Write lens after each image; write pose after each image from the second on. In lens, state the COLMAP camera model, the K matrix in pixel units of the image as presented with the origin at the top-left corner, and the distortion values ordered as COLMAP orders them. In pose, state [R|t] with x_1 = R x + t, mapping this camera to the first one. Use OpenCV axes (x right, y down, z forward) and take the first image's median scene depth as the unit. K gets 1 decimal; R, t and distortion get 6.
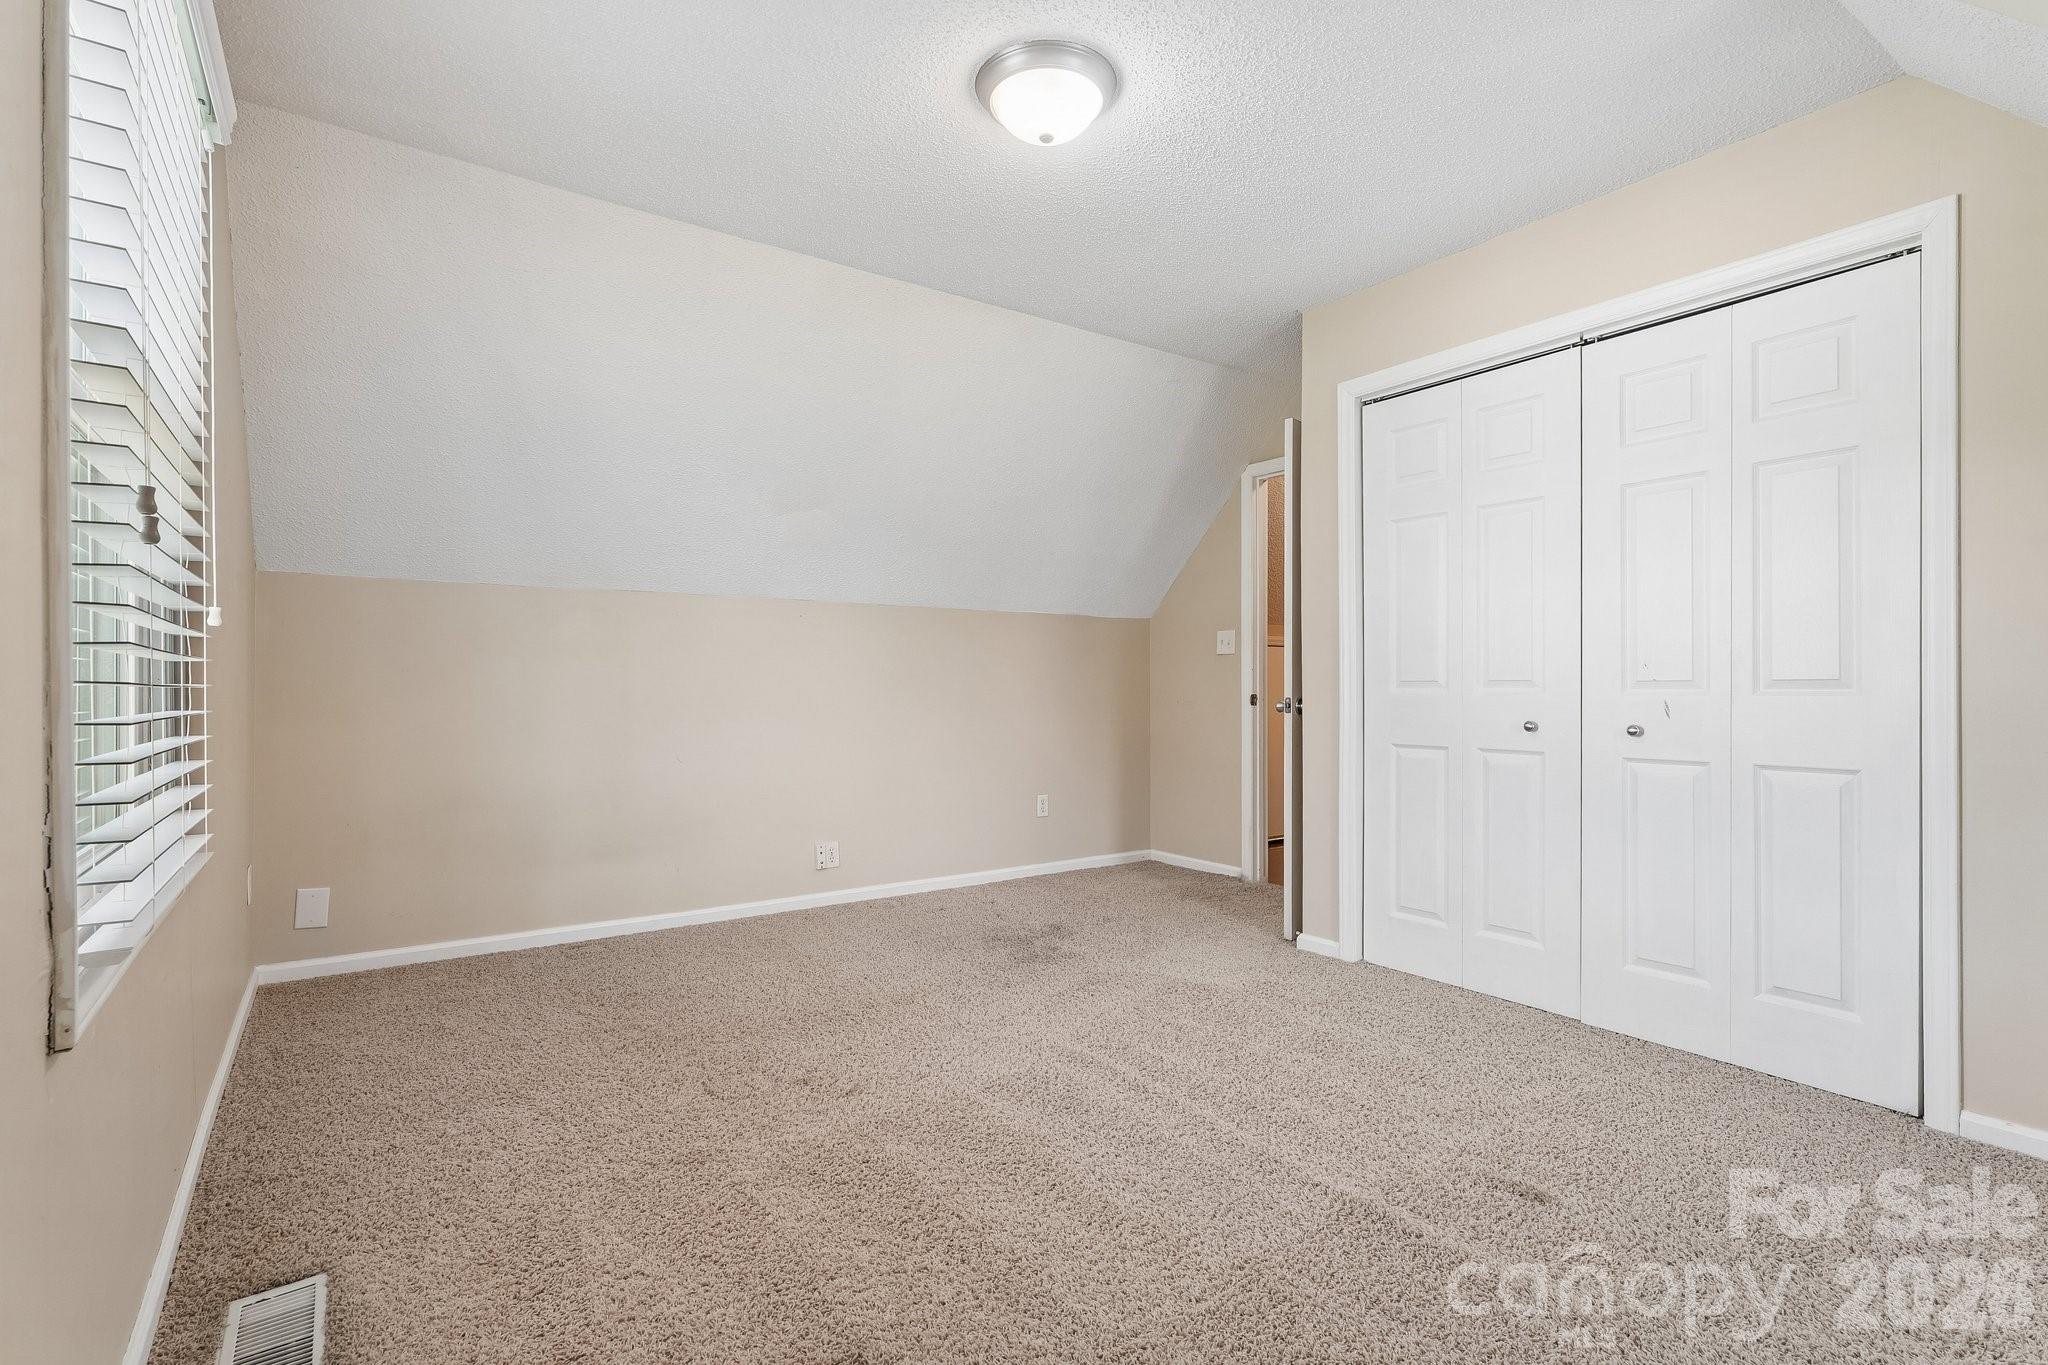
lens RADIAL K [[969.5, 0, 1018.6], [0, 969.5, 693.9], [0, 0, 1]] dist [0.000681, 0.000175]
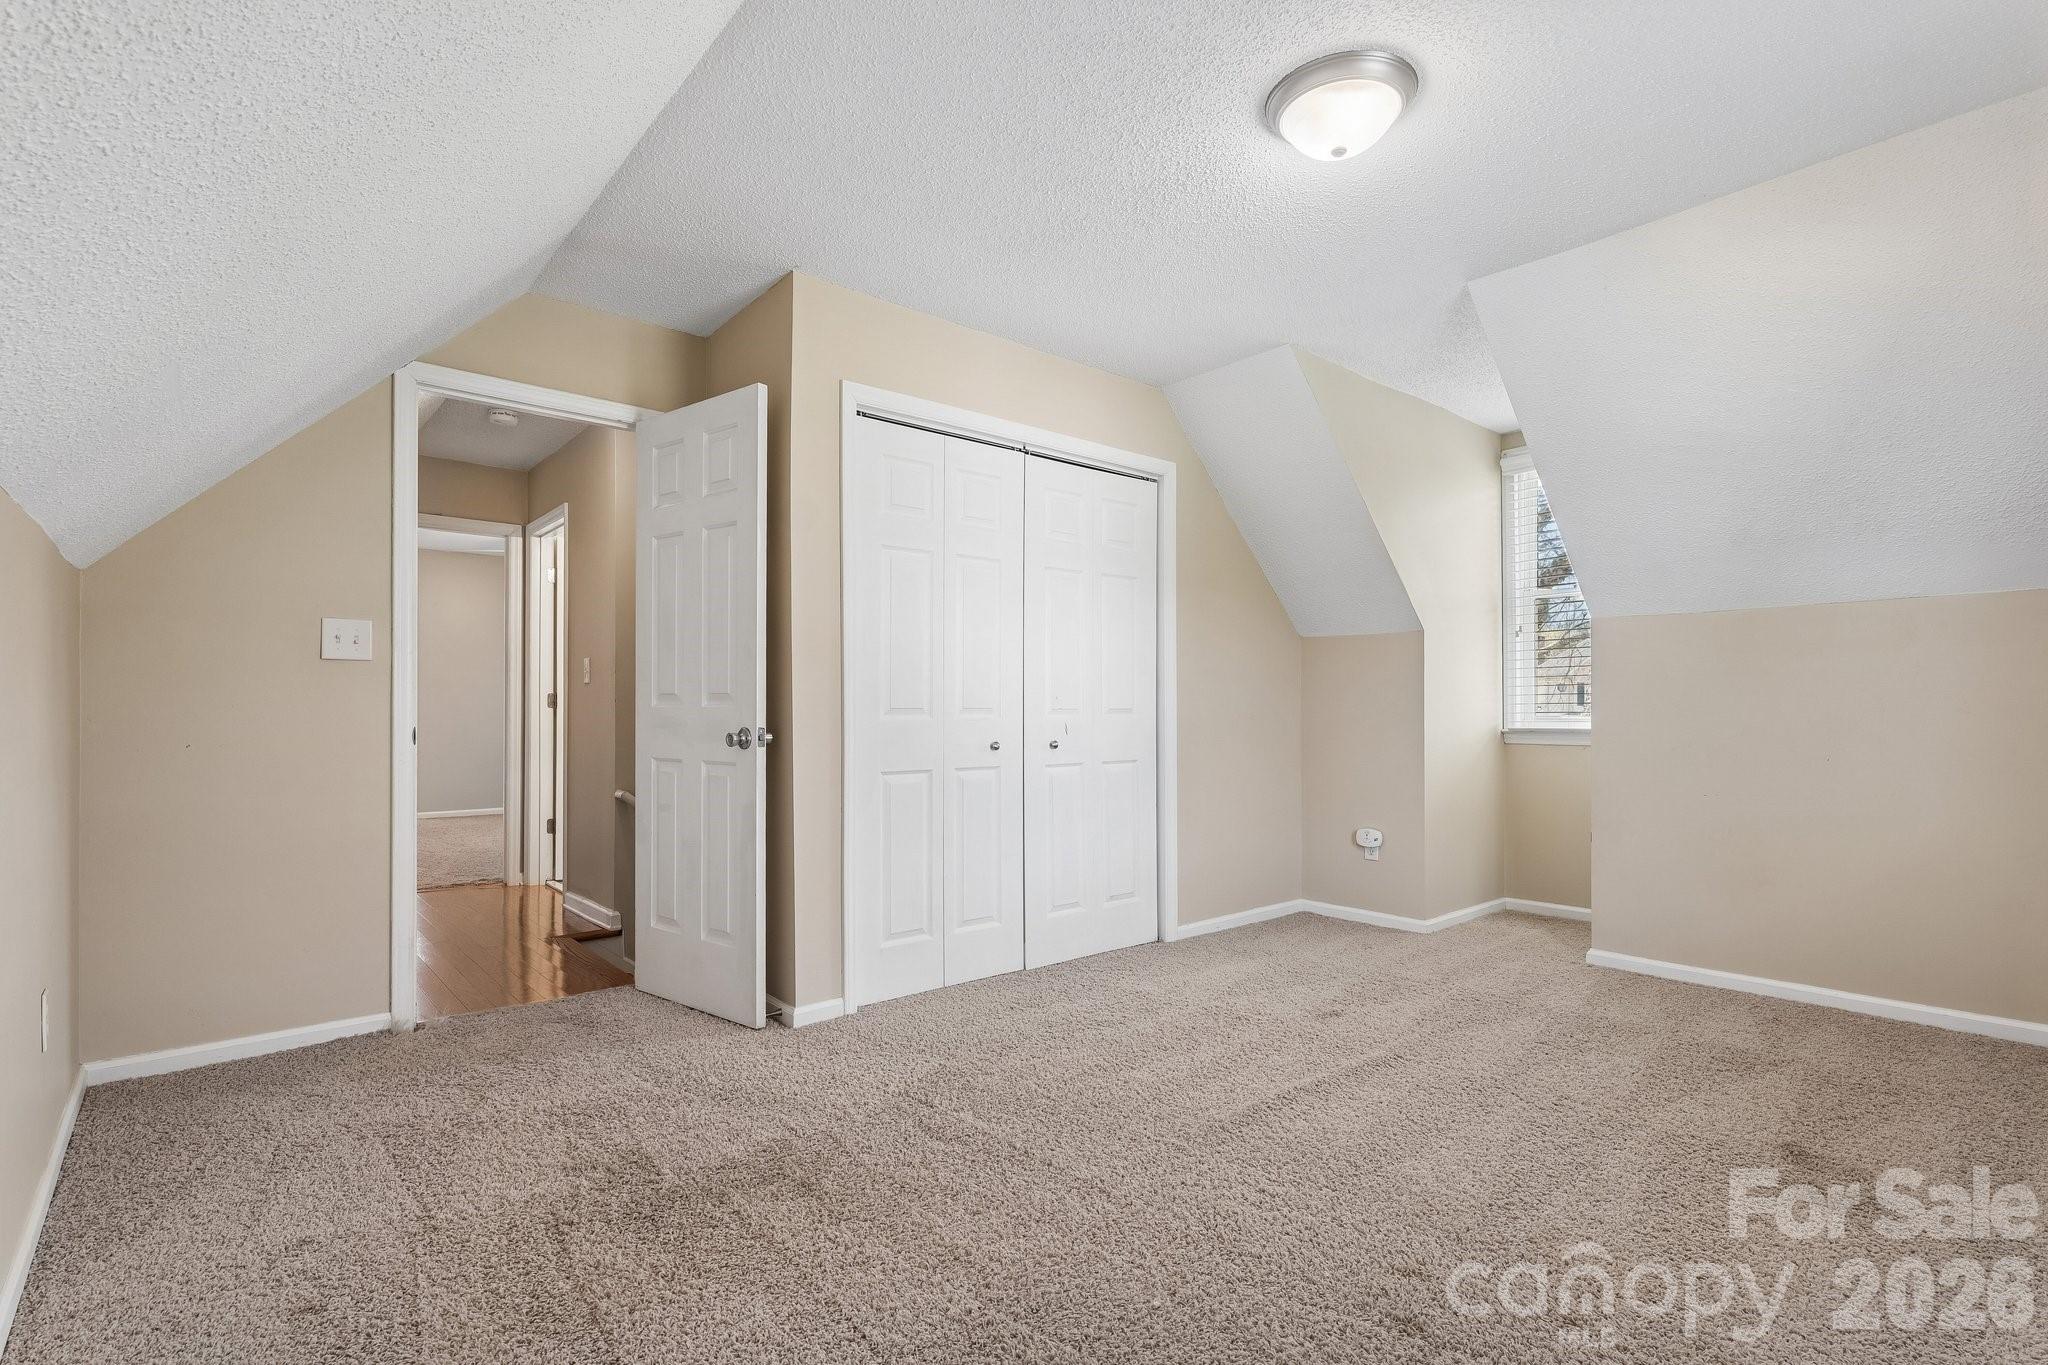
lens RADIAL K [[969.5, 0, 1018.6], [0, 969.5, 693.9], [0, 0, 1]] dist [0.000681, 0.000175]
pose [[-0.107495, 0.012217, 0.994131, -0.634416], [0.006704, 0.999911, -0.011563, -0.016056], [-0.994183, 0.005422, -0.107567, 1.011933]]
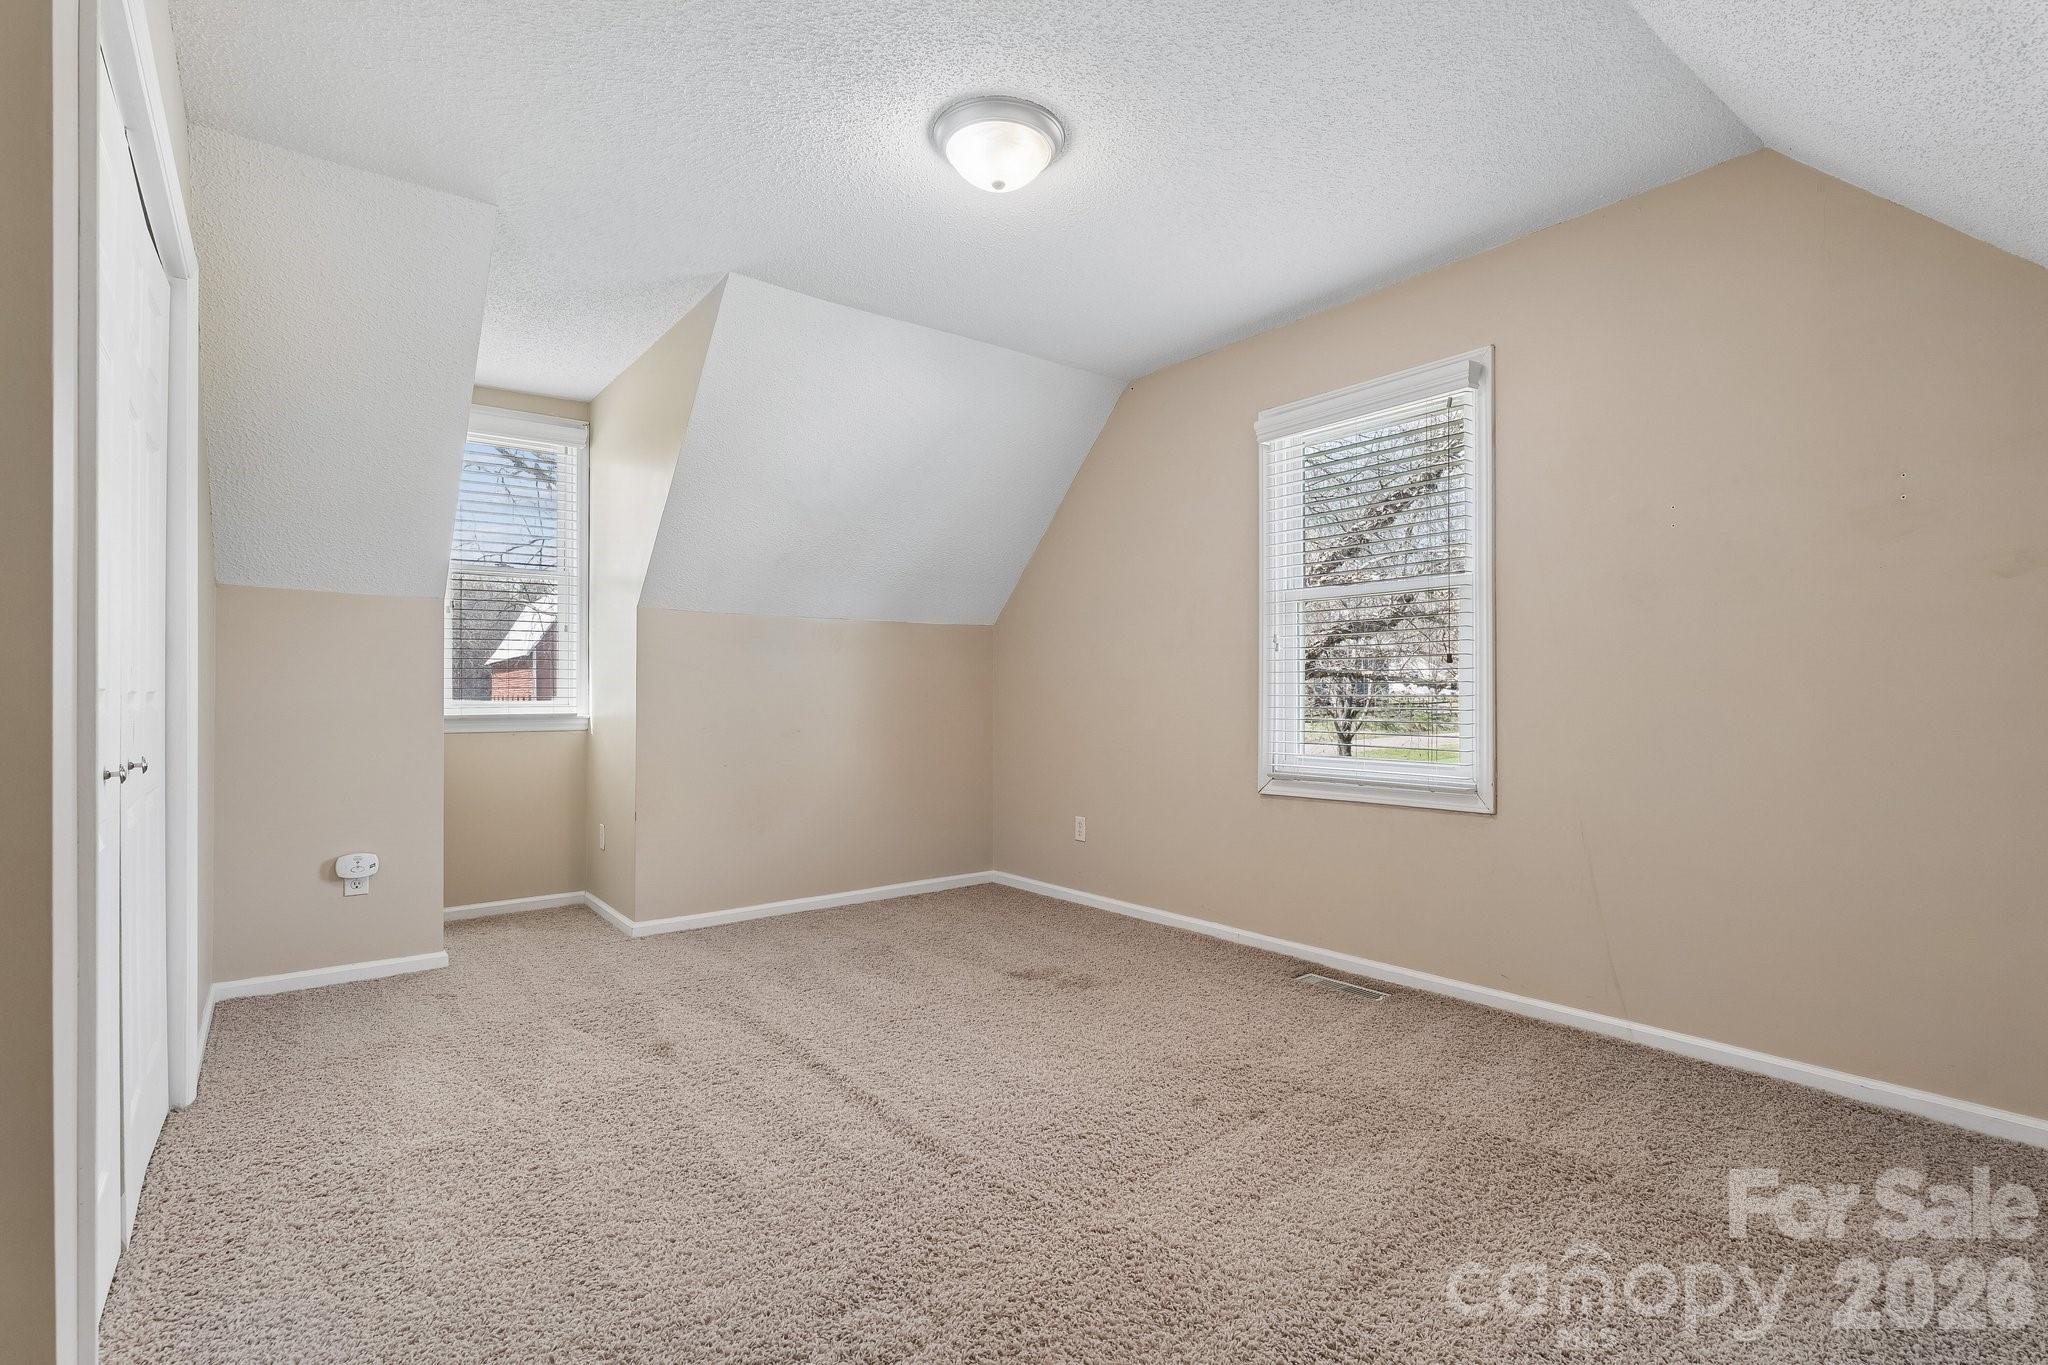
lens RADIAL K [[962.0, 0, 1032.4], [0, 962.0, 679.1], [0, 0, 1]] dist [0.001871, -0.000039]
pose [[-0.998014, 0.001412, -0.062973, 0.041569], [0.001696, 0.999989, -0.004459, -0.019320], [0.062966, -0.004557, -0.998005, 1.456428]]
